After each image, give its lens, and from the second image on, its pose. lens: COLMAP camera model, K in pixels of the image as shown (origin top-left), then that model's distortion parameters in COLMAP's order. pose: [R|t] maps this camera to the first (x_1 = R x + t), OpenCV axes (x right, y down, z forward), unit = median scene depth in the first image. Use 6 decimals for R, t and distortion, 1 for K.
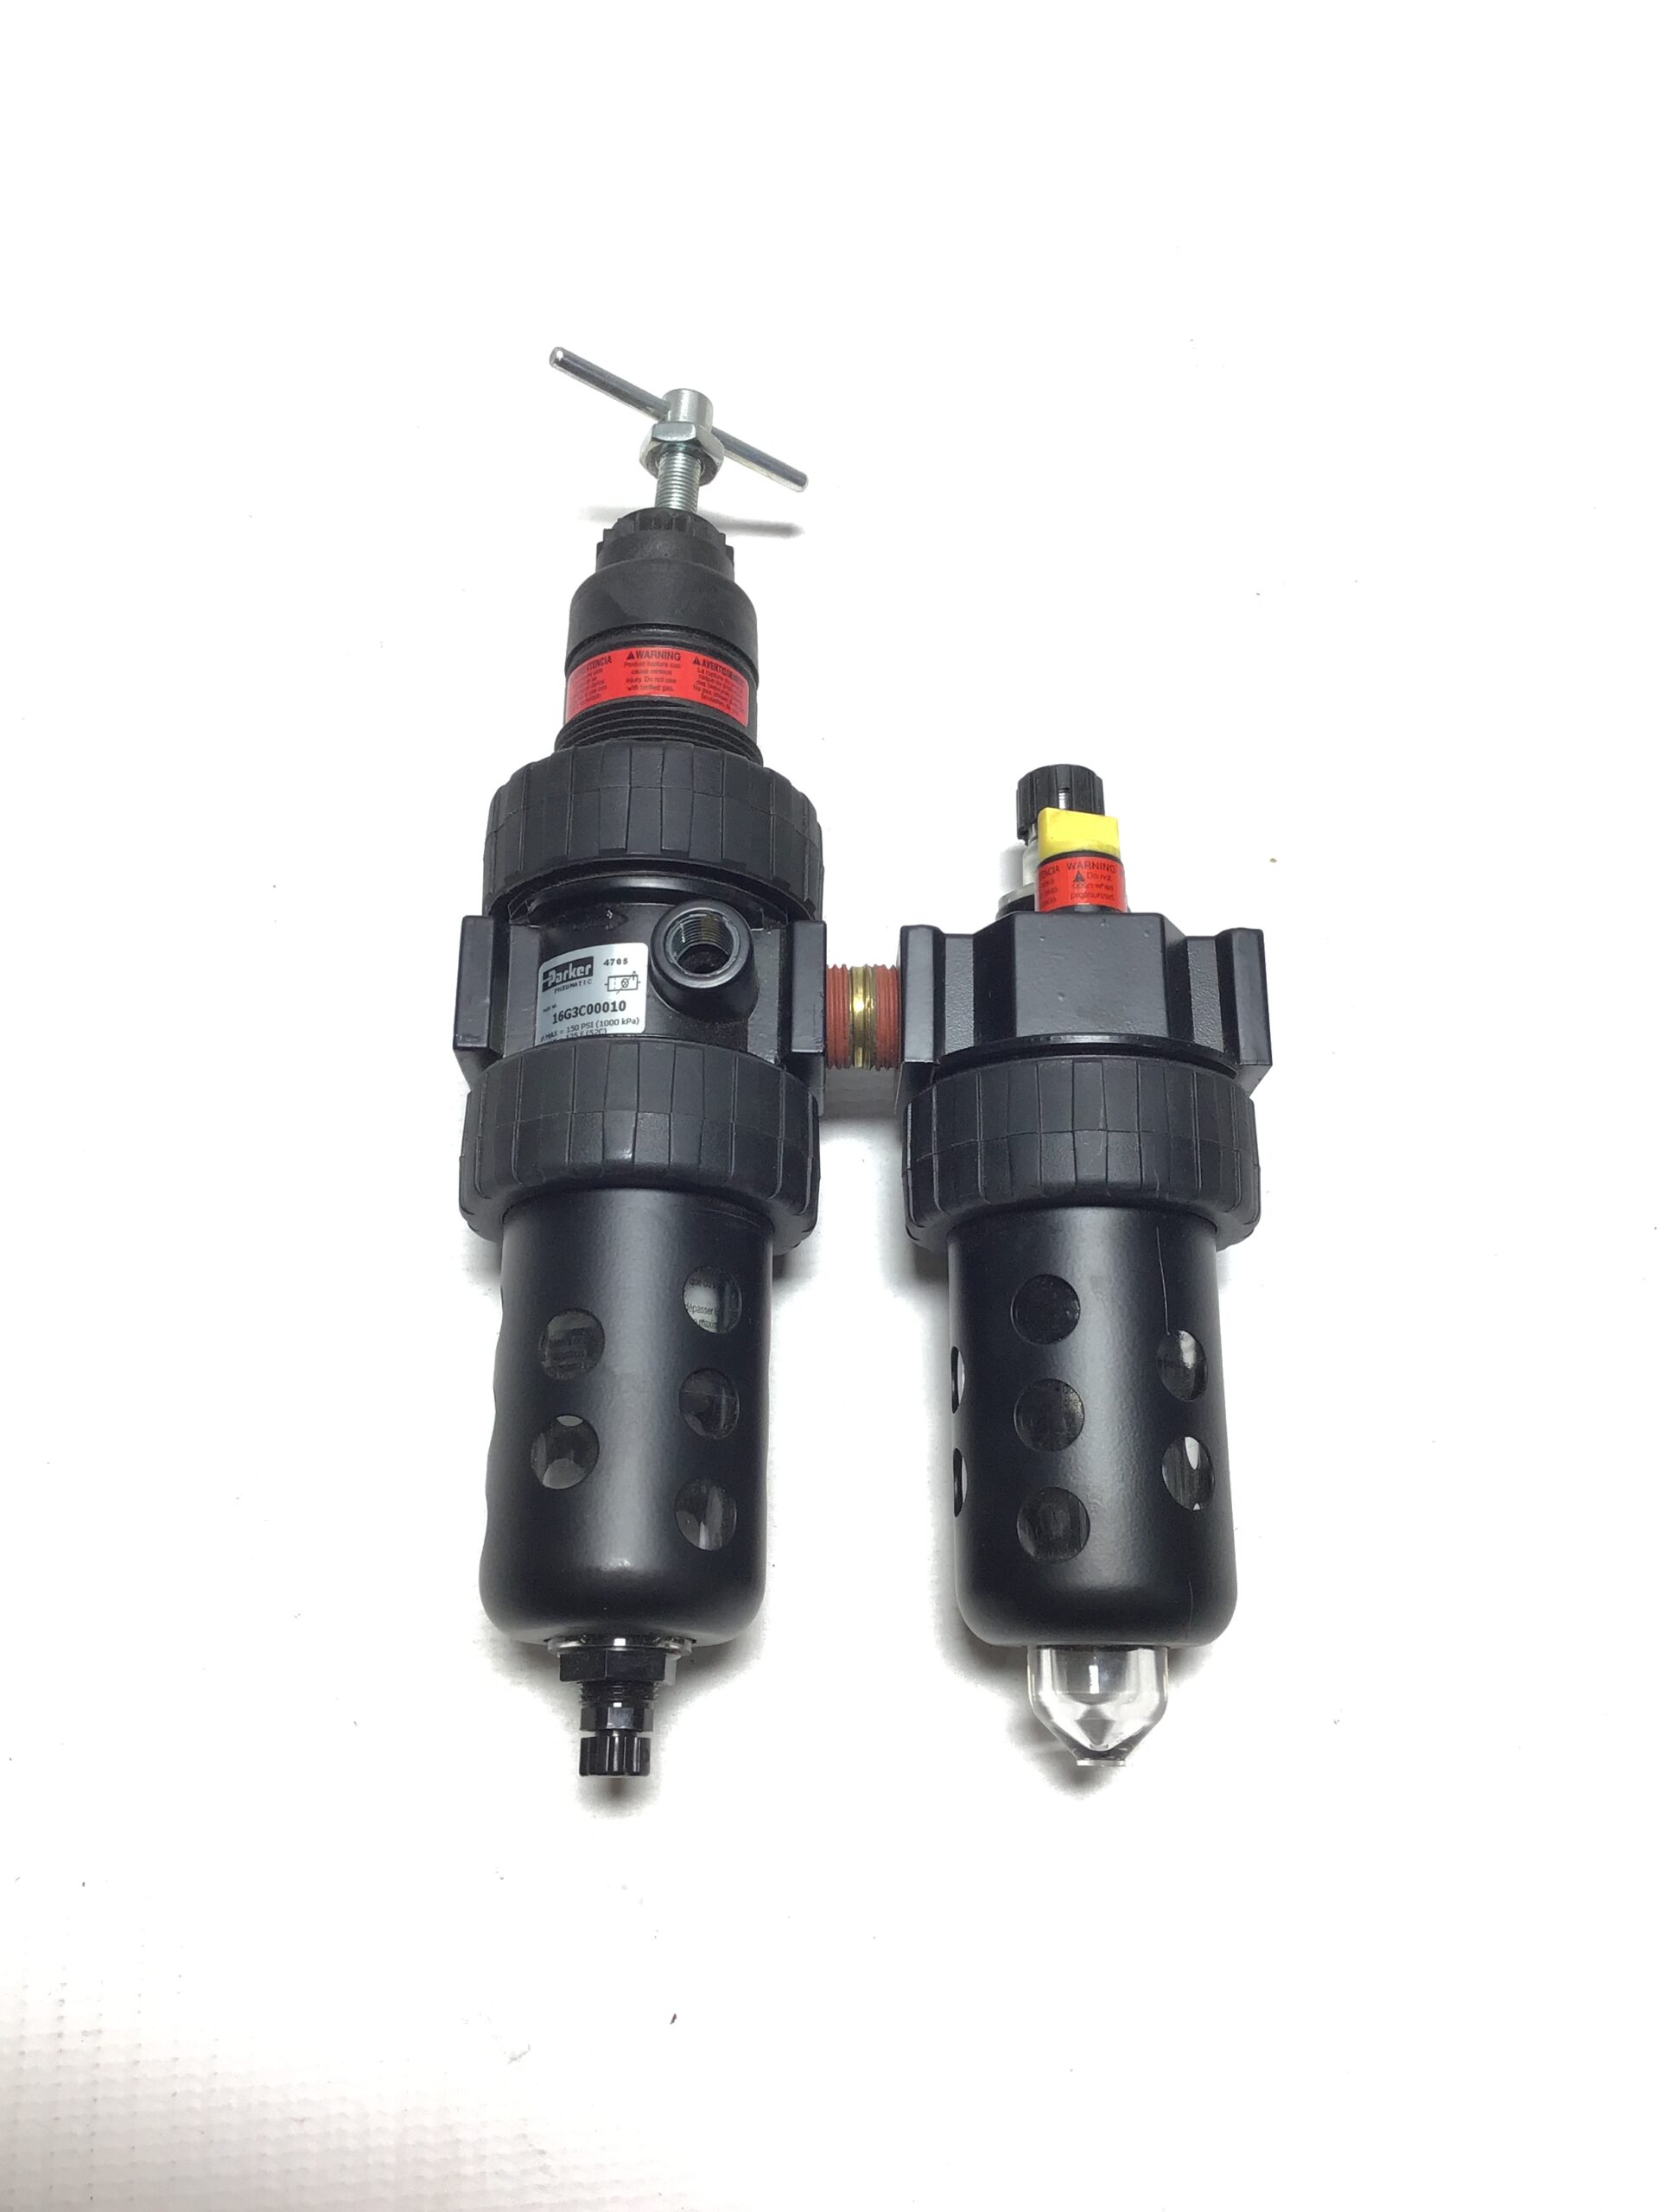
lens RADIAL K [[1966.5, 0, 837.9], [0, 1966.5, 1114.0], [0, 0, 1]] dist [0.102081, 0.009179]
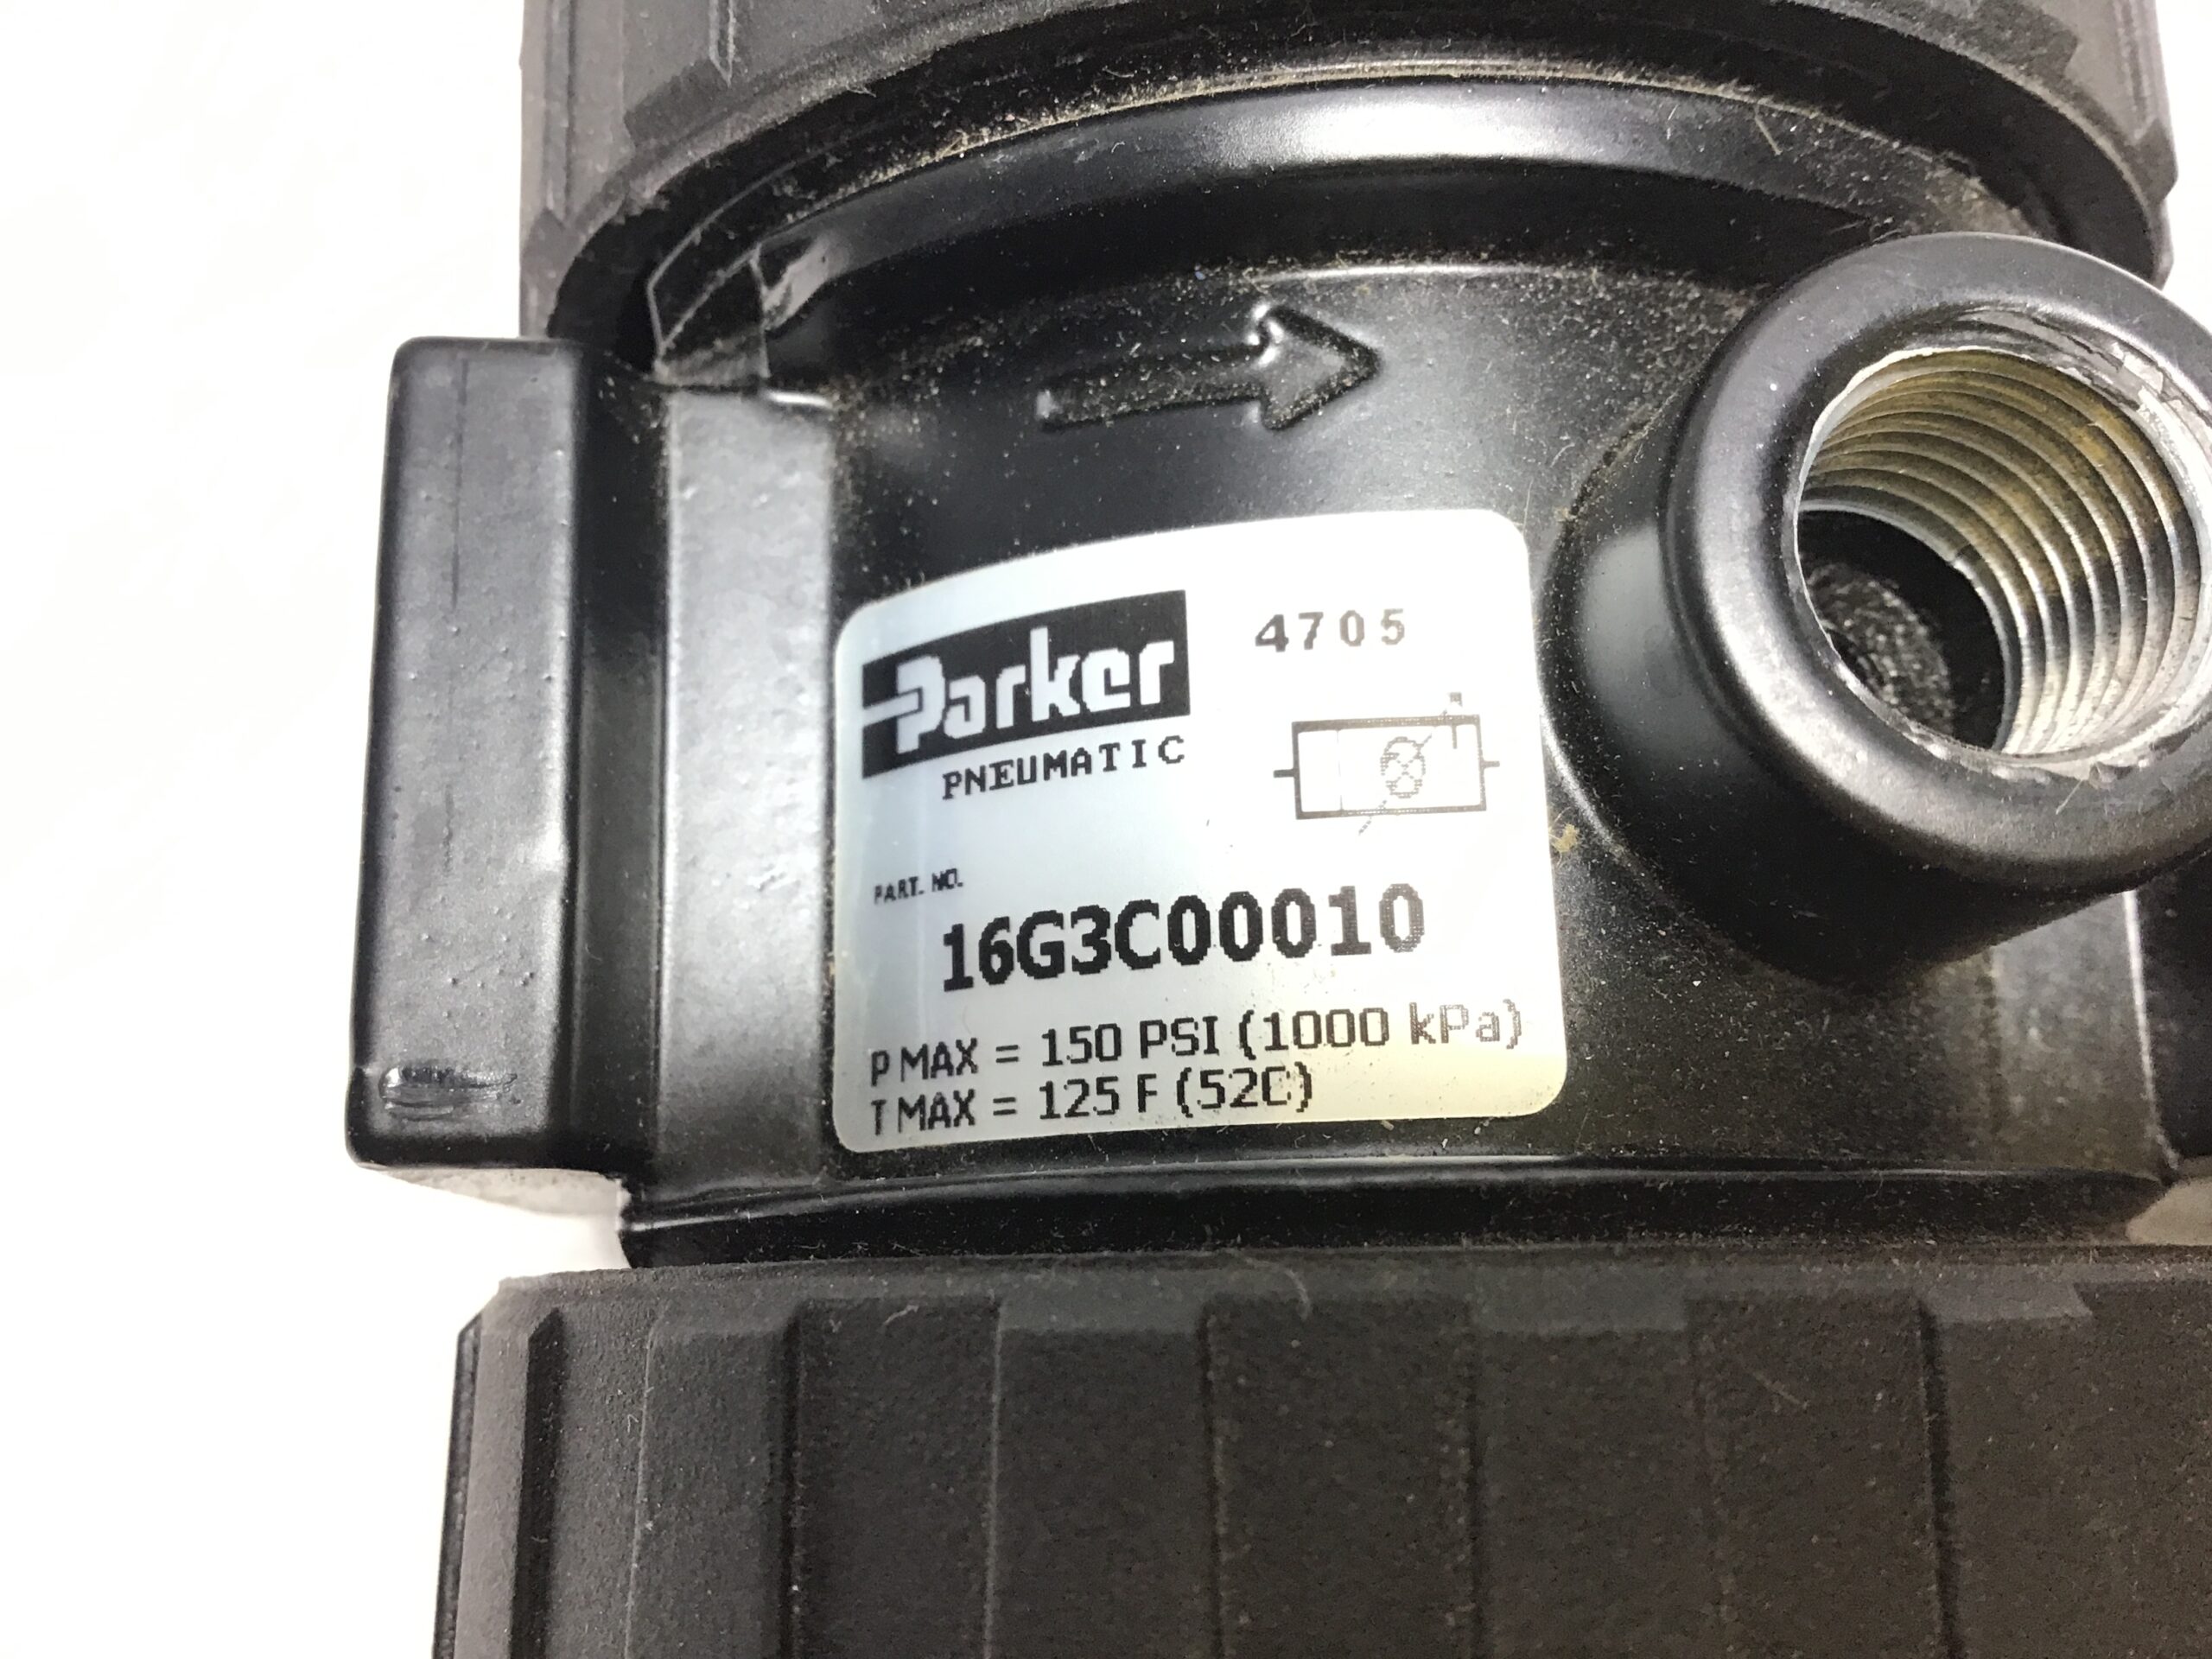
lens RADIAL K [[1966.5, 0, 1095.0], [0, 1966.5, 828.3], [0, 0, 1]] dist [0.102081, 0.009179]
pose [[0.997901, -0.010558, 0.063888, -0.143567], [0.001658, 0.990459, 0.137796, -0.083798], [-0.064733, -0.137401, 0.988398, 0.838417]]
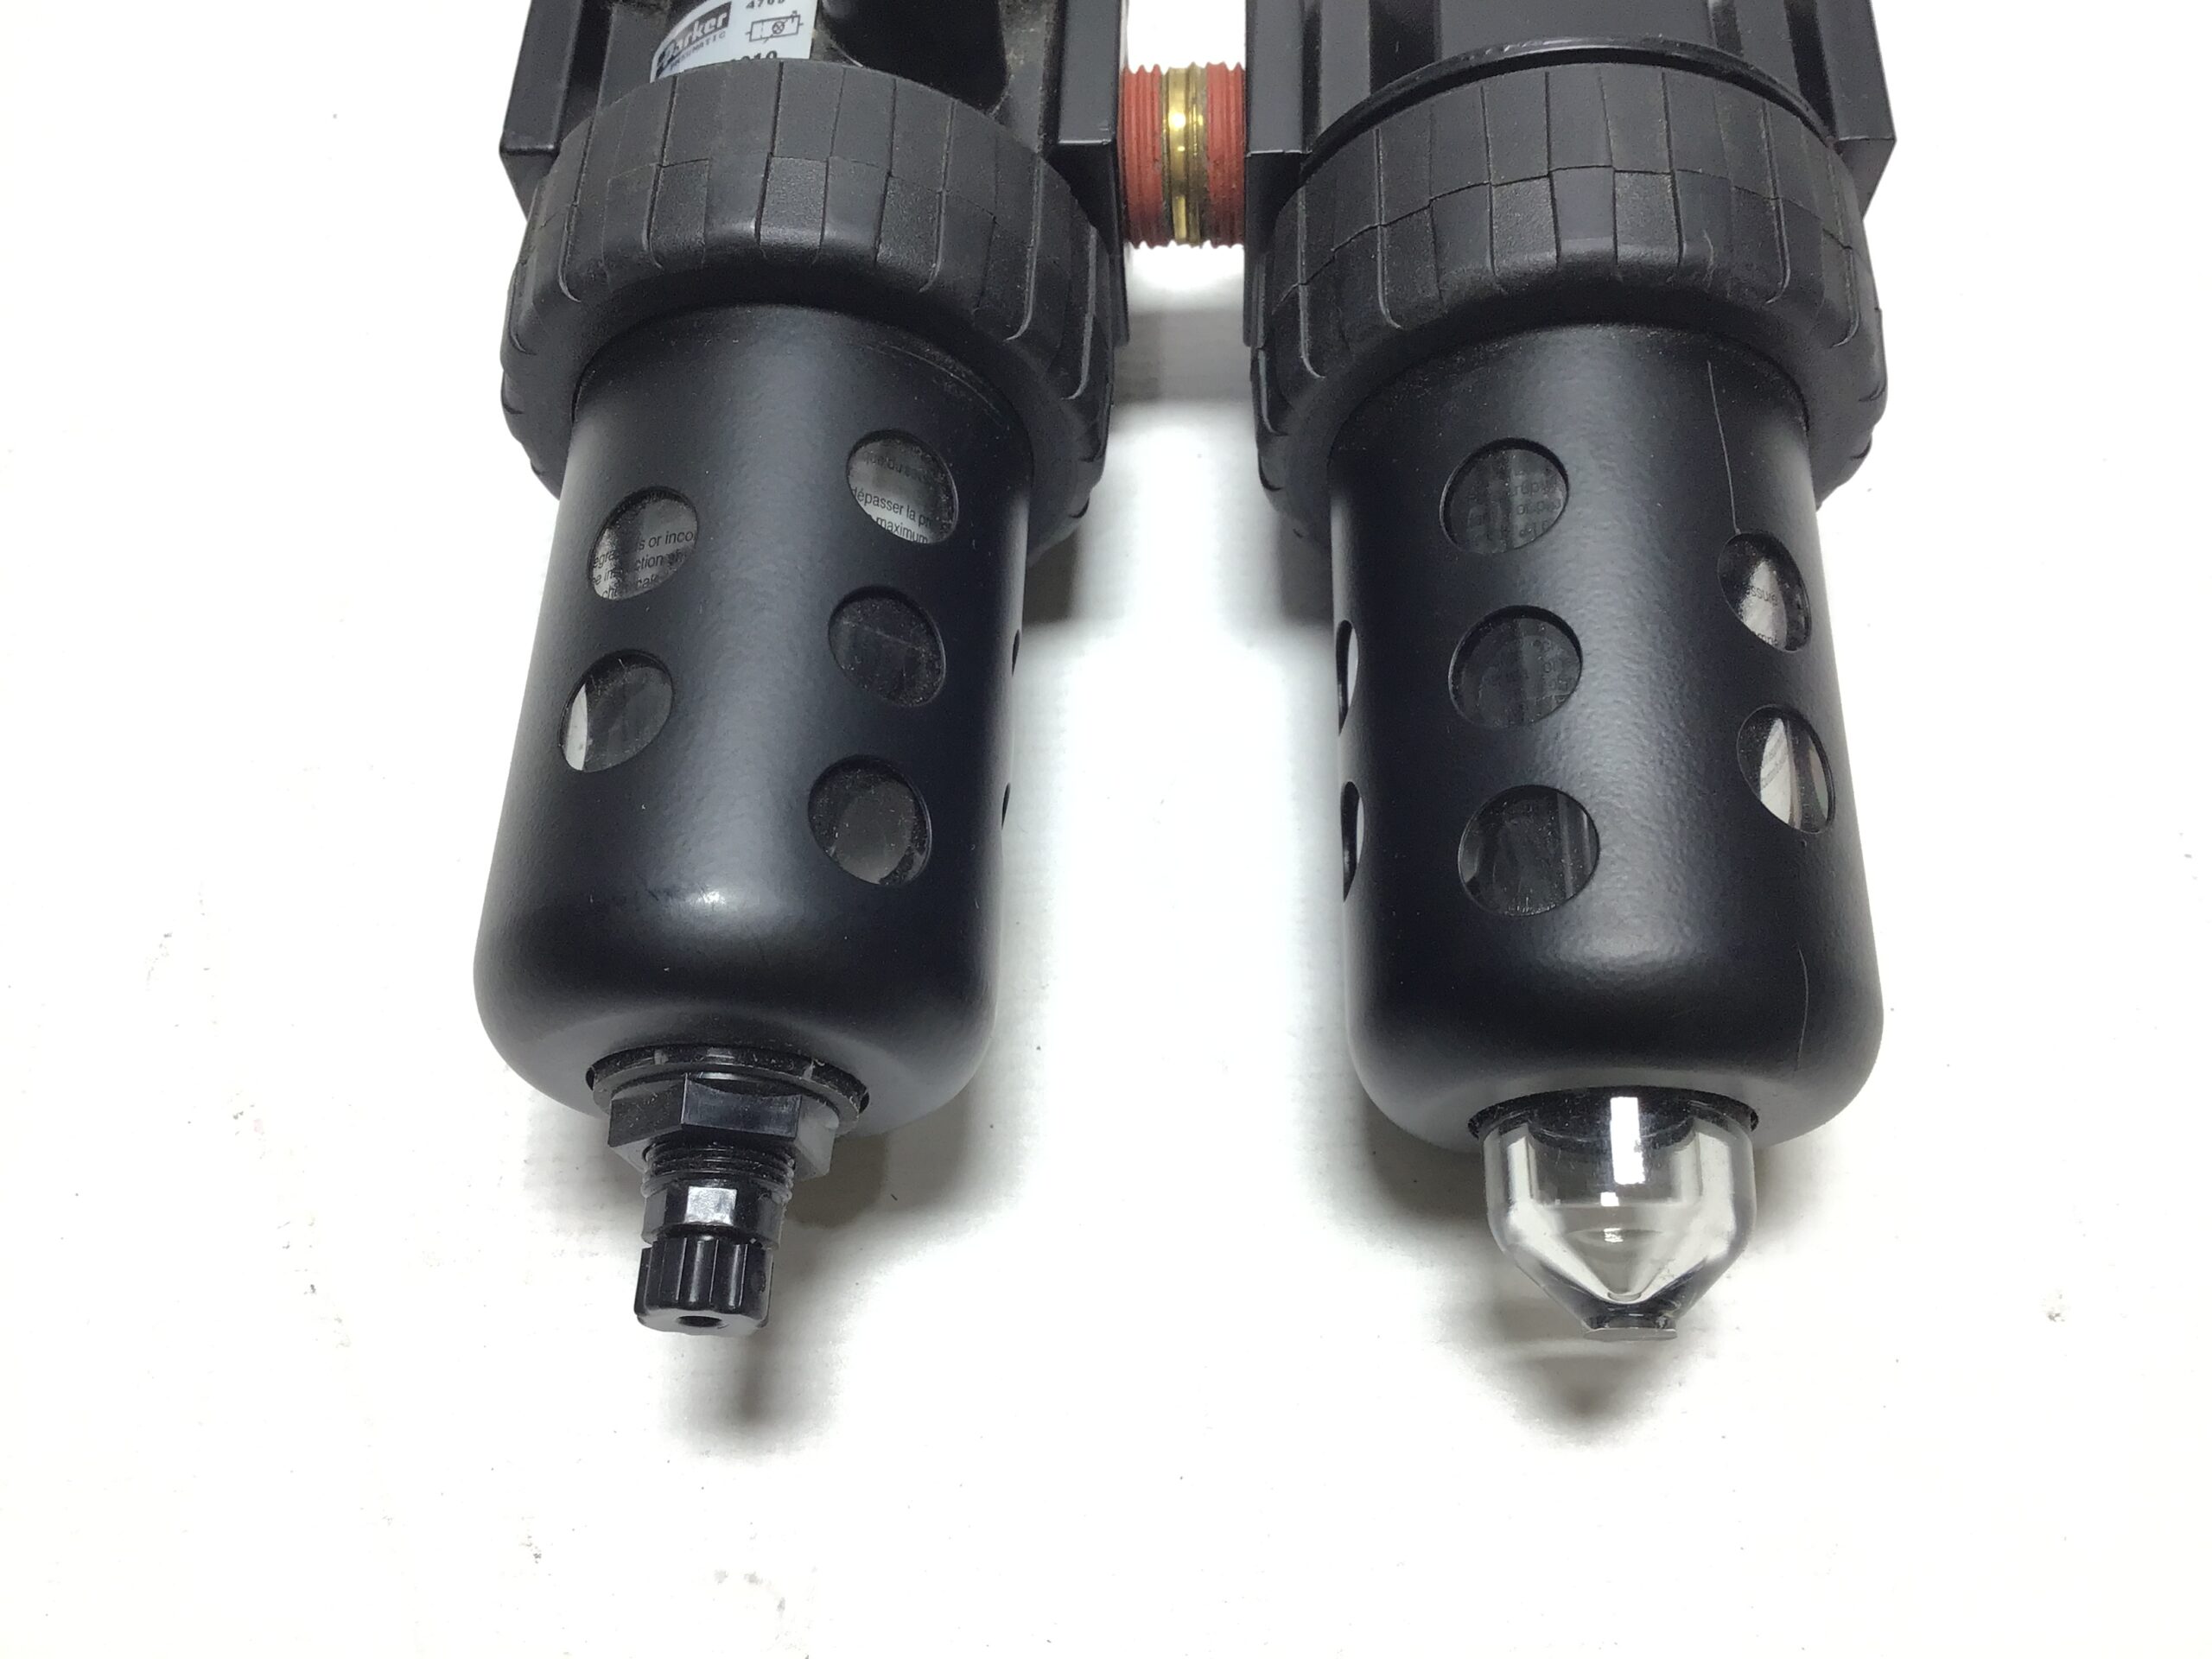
lens RADIAL K [[1966.5, 0, 1101.9], [0, 1966.5, 829.4], [0, 0, 1]] dist [0.102081, 0.009179]
pose [[0.996204, -0.012862, -0.086091, 0.038529], [0.002784, 0.993225, -0.116176, 0.244633], [0.087002, 0.115496, 0.989490, 0.435836]]
